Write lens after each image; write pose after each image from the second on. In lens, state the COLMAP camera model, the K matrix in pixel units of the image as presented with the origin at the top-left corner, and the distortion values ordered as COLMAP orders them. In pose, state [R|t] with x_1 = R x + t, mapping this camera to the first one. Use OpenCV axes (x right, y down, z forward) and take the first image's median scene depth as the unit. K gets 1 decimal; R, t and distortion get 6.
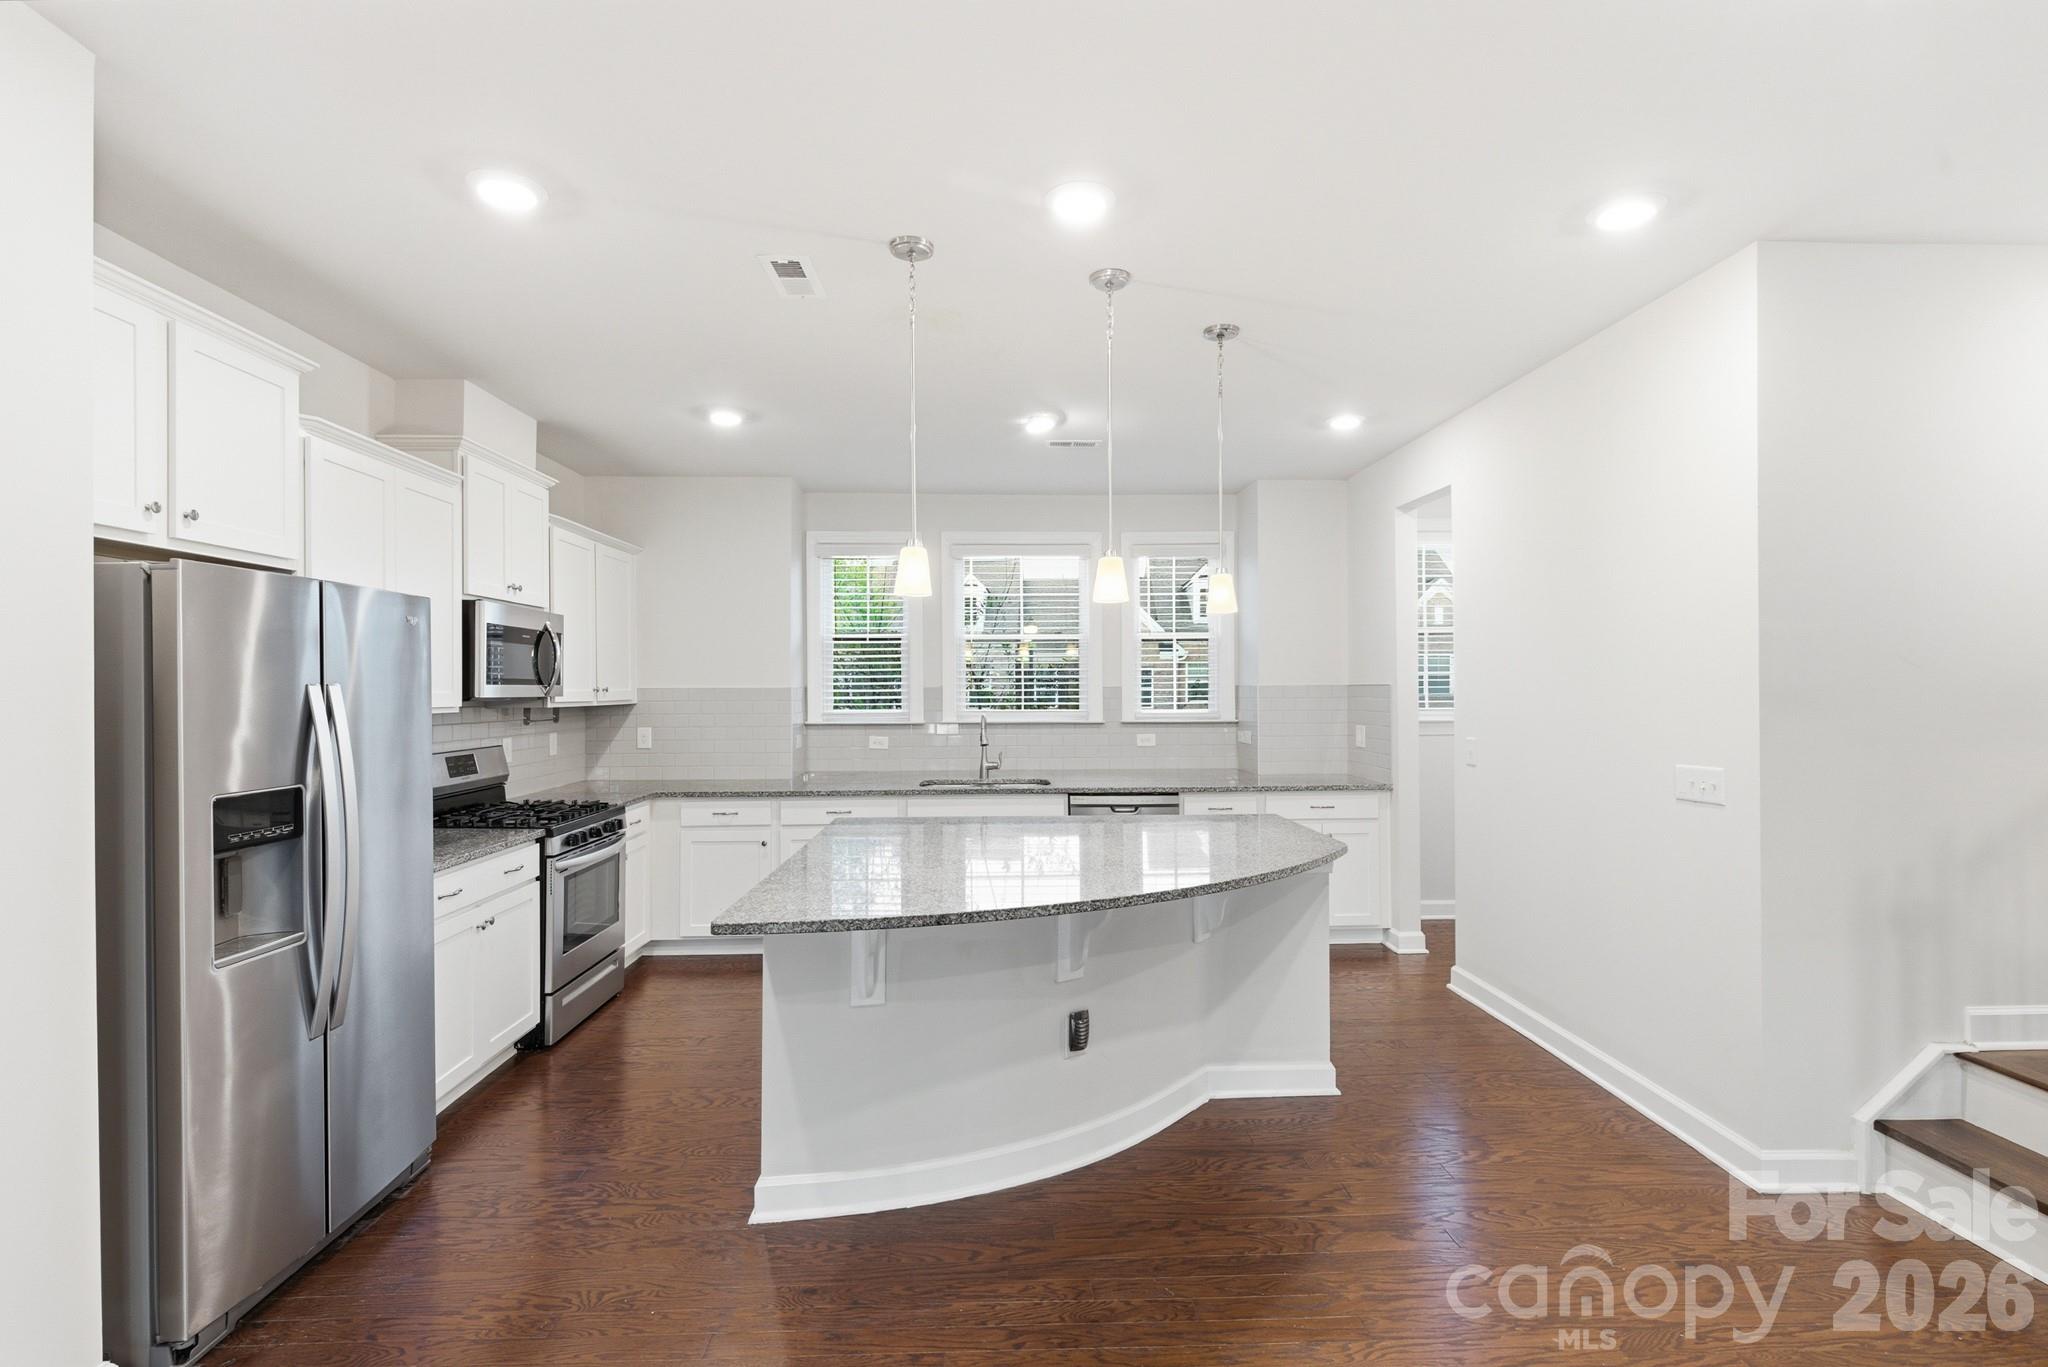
lens RADIAL K [[937.0, 0, 1054.6], [0, 937.0, 683.6], [0, 0, 1]] dist [0.004061, -0.002071]
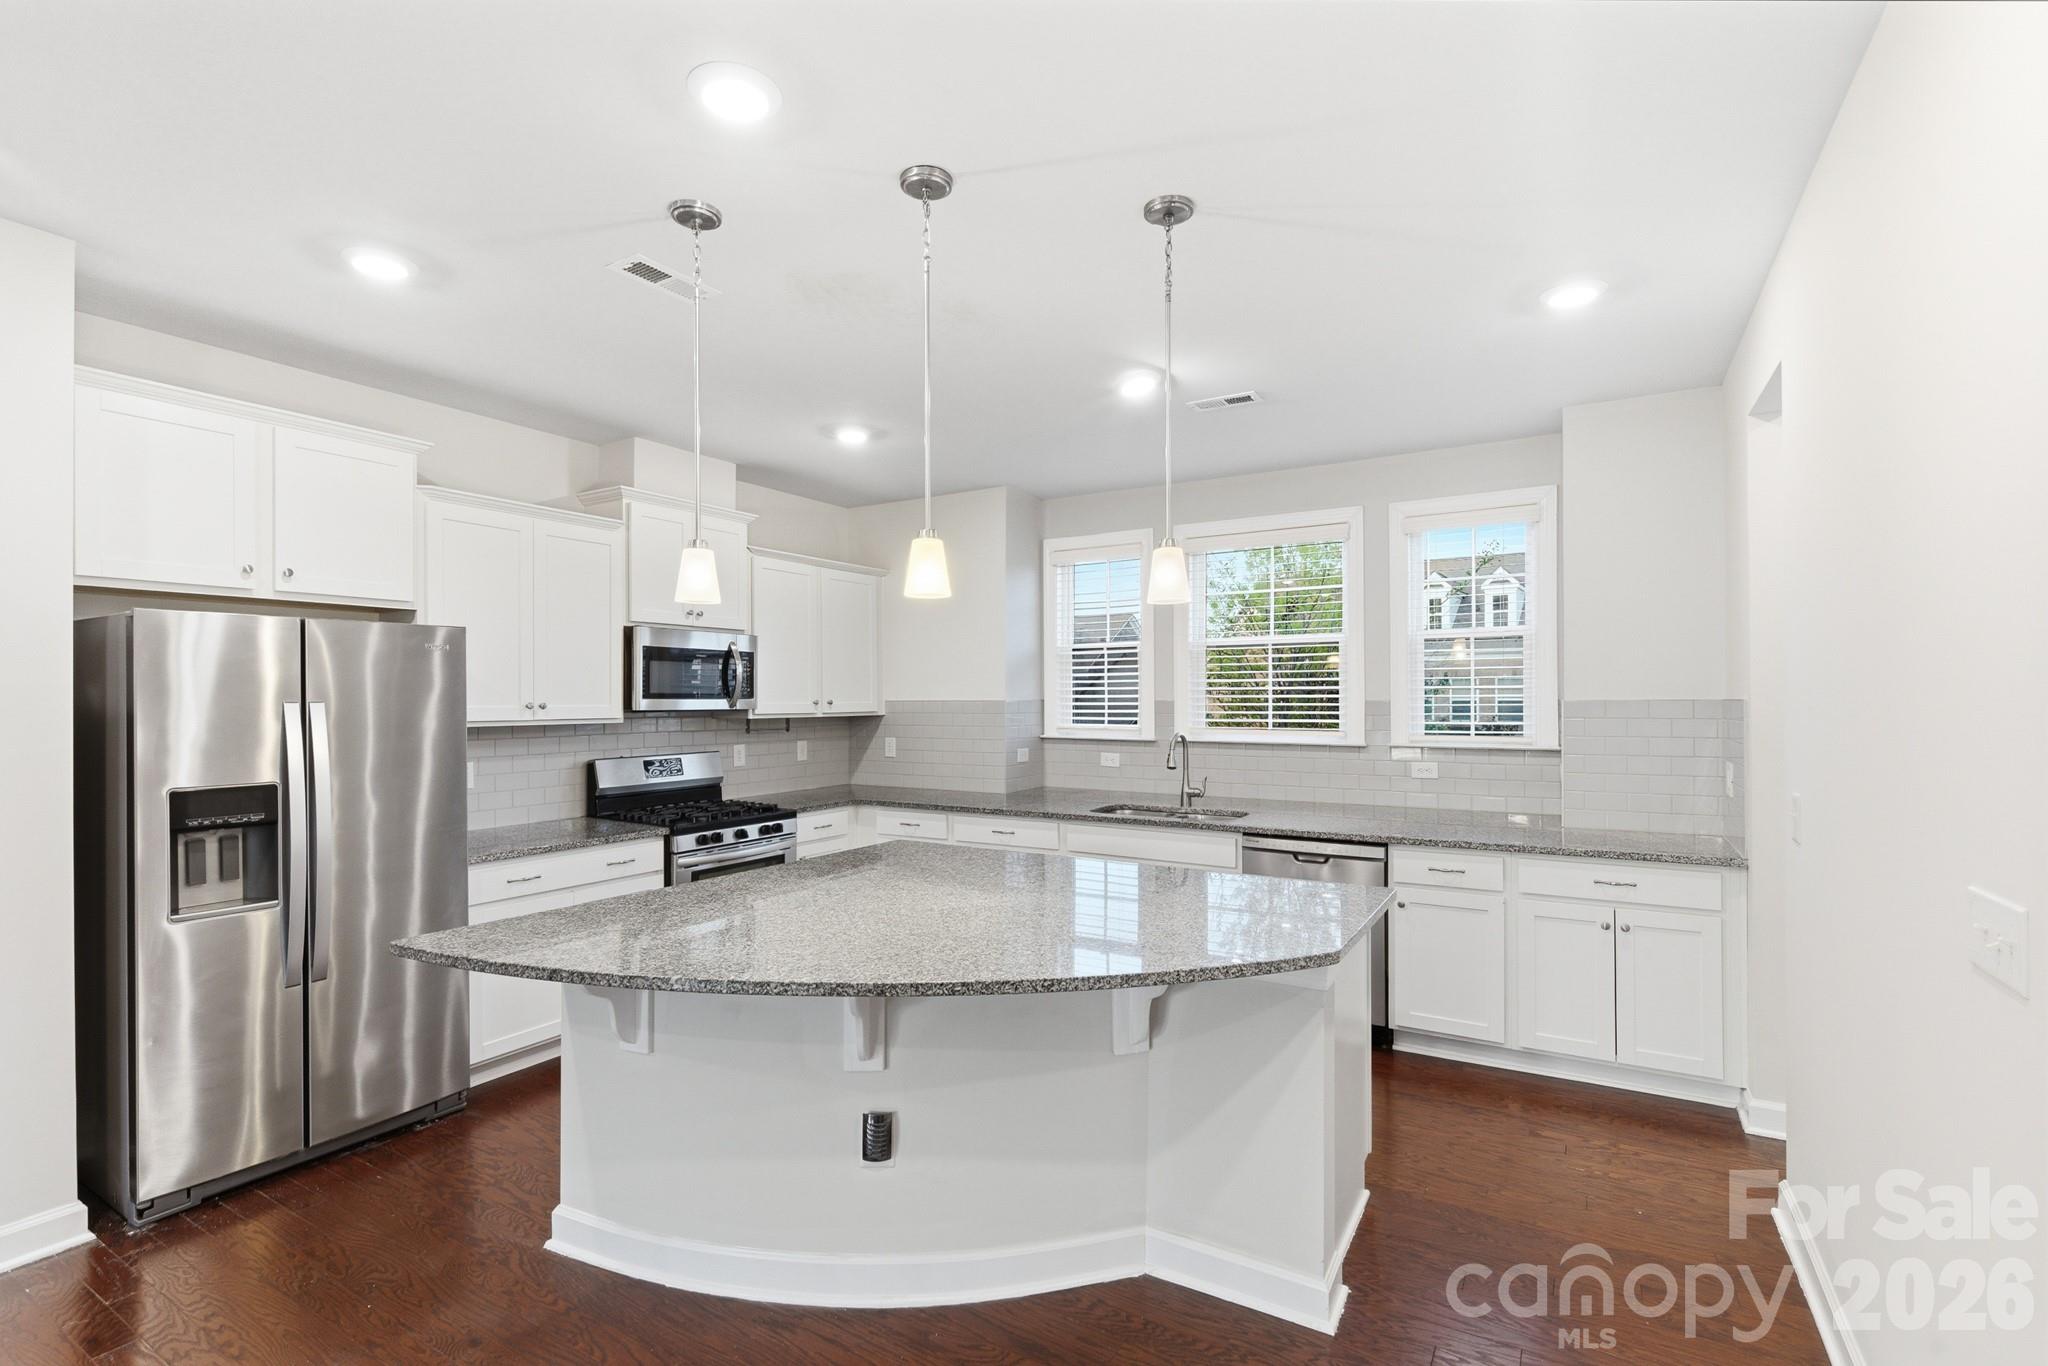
lens RADIAL K [[937.0, 0, 1044.3], [0, 937.0, 689.8], [0, 0, 1]] dist [0.004061, -0.002071]
pose [[0.835665, -0.002238, -0.549235, 0.375210], [0.001103, 0.999997, -0.002396, -0.005870], [0.549239, 0.001396, 0.835664, 0.261812]]
